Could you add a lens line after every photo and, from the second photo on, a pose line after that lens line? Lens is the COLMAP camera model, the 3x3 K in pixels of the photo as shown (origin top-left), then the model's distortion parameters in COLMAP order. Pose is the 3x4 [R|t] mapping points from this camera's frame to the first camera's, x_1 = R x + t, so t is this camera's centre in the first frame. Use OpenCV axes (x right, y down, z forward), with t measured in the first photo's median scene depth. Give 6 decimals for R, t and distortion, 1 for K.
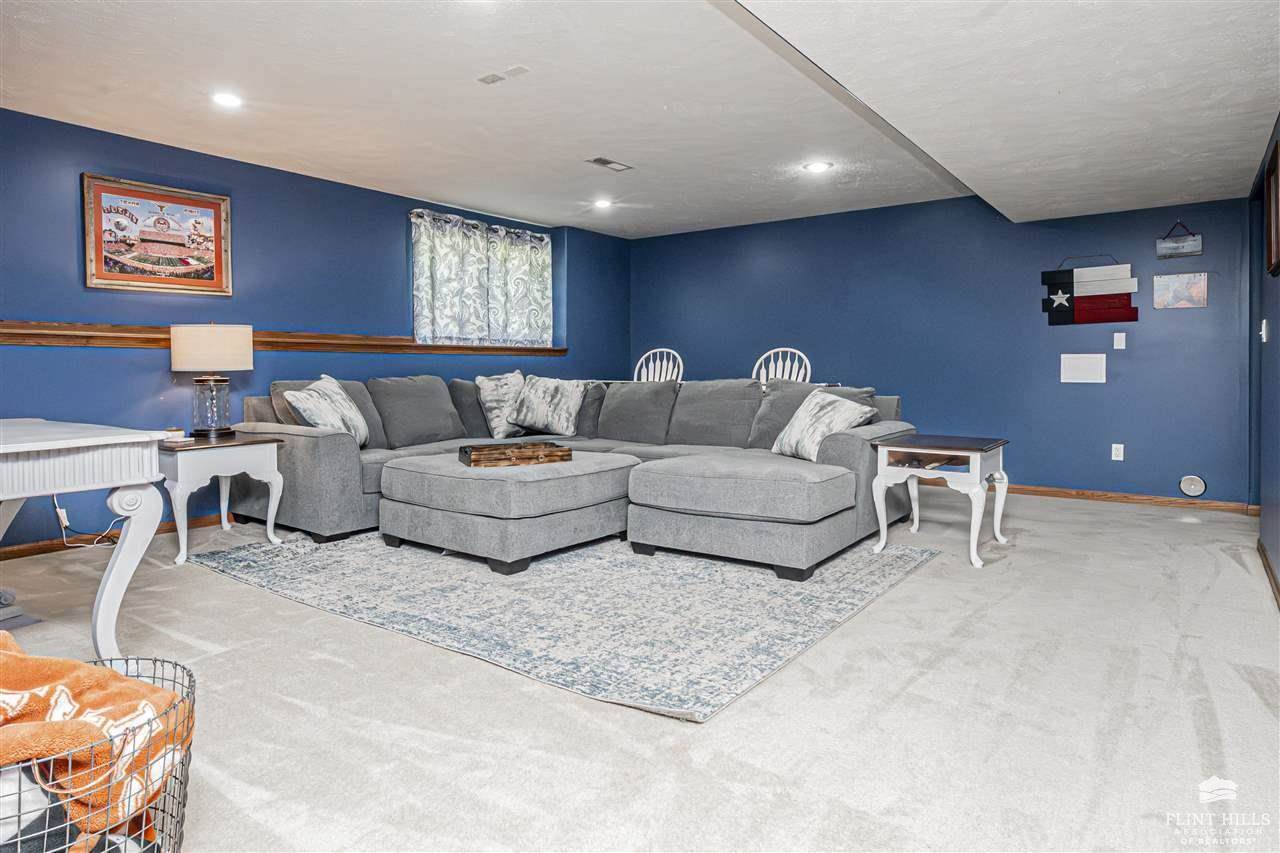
lens RADIAL K [[741.9, 0, 639.6], [0, 741.9, 407.8], [0, 0, 1]] dist [-0.002101, 0.000665]
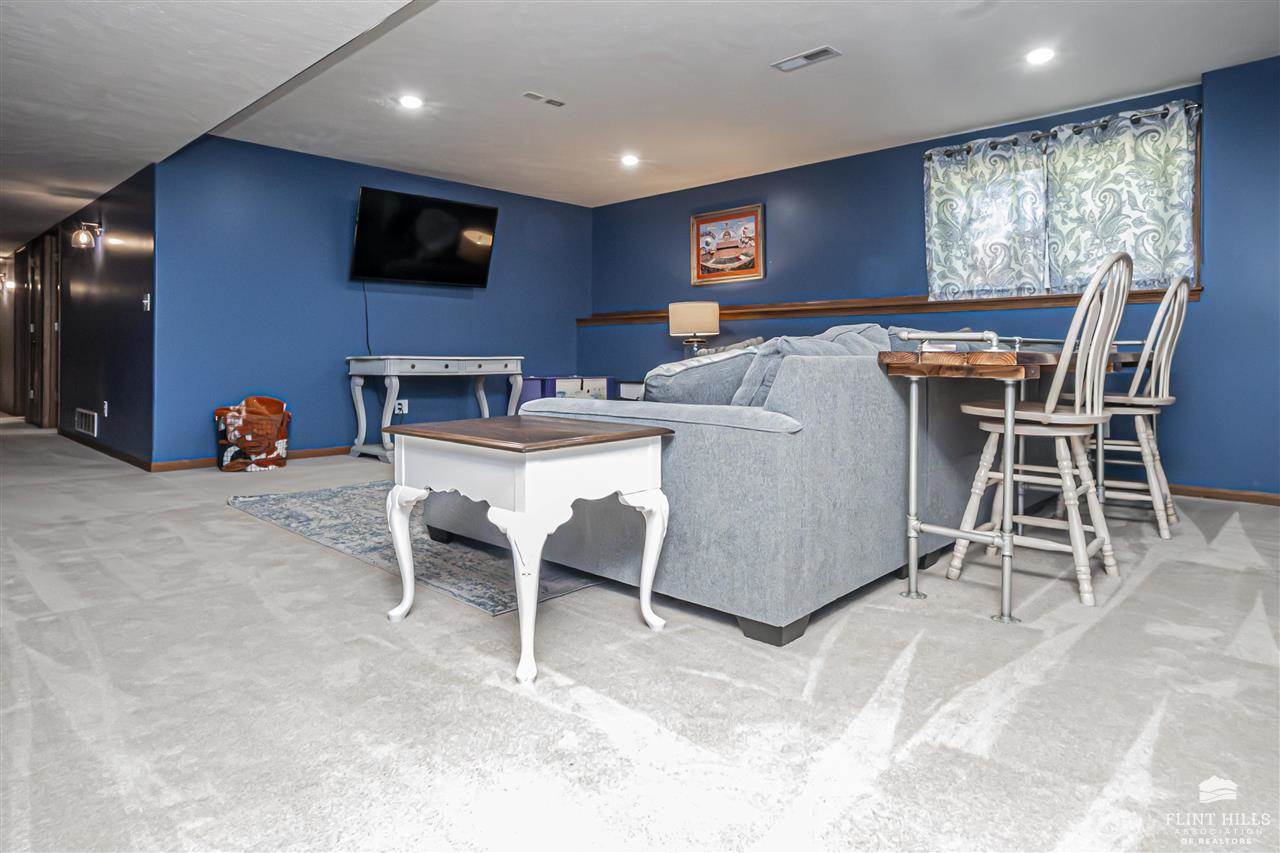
lens RADIAL K [[741.9, 0, 639.6], [0, 741.9, 407.8], [0, 0, 1]] dist [-0.002101, 0.000665]
pose [[-0.127241, 0.097655, -0.987053, 0.831385], [-0.031392, 0.994246, 0.102413, -0.049601], [0.991375, 0.044017, -0.123443, 0.974705]]
